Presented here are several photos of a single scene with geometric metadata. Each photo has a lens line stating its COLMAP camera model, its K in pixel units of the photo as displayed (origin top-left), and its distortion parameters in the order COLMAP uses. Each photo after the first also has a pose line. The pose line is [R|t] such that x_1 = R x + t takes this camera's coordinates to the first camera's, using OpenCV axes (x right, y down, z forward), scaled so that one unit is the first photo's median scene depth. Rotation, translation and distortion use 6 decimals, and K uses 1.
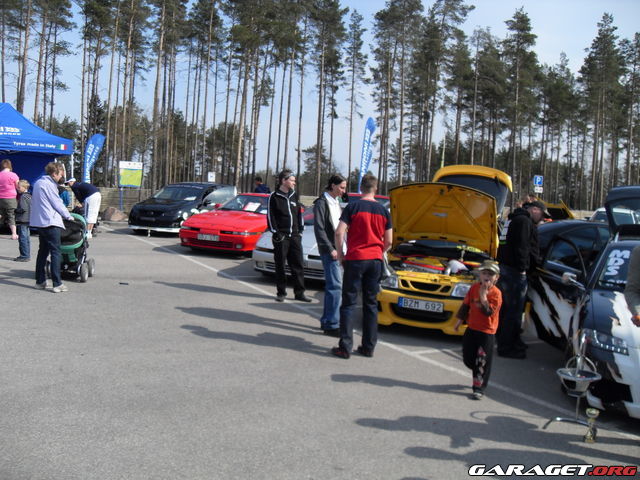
lens RADIAL K [[665.8, 0, 299.0], [0, 665.8, 244.0], [0, 0, 1]] dist [-0.109951, 0.000000]
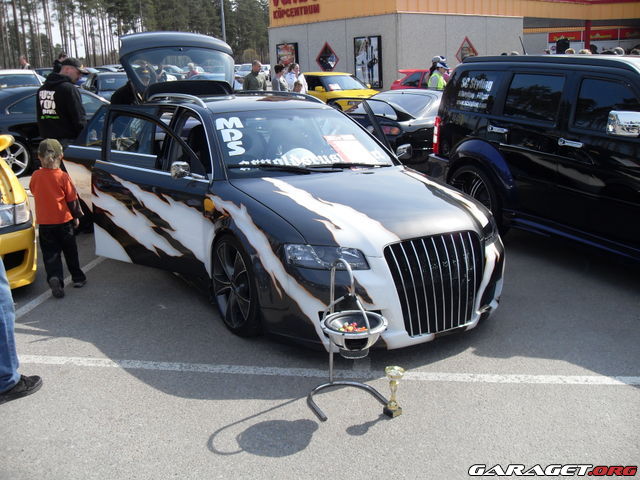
lens RADIAL K [[665.8, 0, 322.6], [0, 665.8, 242.0], [0, 0, 1]] dist [-0.109951, 0.000000]
pose [[0.551245, -0.269724, 0.789543, -0.066420], [0.100581, 0.960886, 0.258035, -0.038206], [-0.828259, -0.062827, 0.556813, 0.510764]]
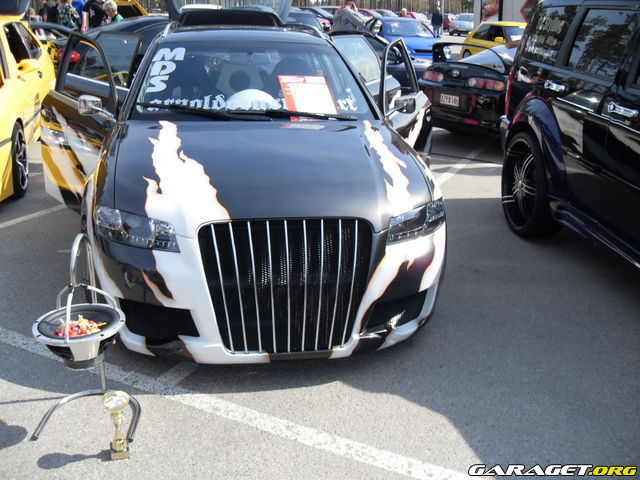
lens RADIAL K [[665.8, 0, 319.9], [0, 665.8, 238.3], [0, 0, 1]] dist [-0.109951, 0.000000]
pose [[0.823589, -0.217253, 0.523930, 0.260011], [0.067987, 0.954887, 0.289082, 0.012124], [-0.563098, -0.202464, 0.801205, 0.406365]]
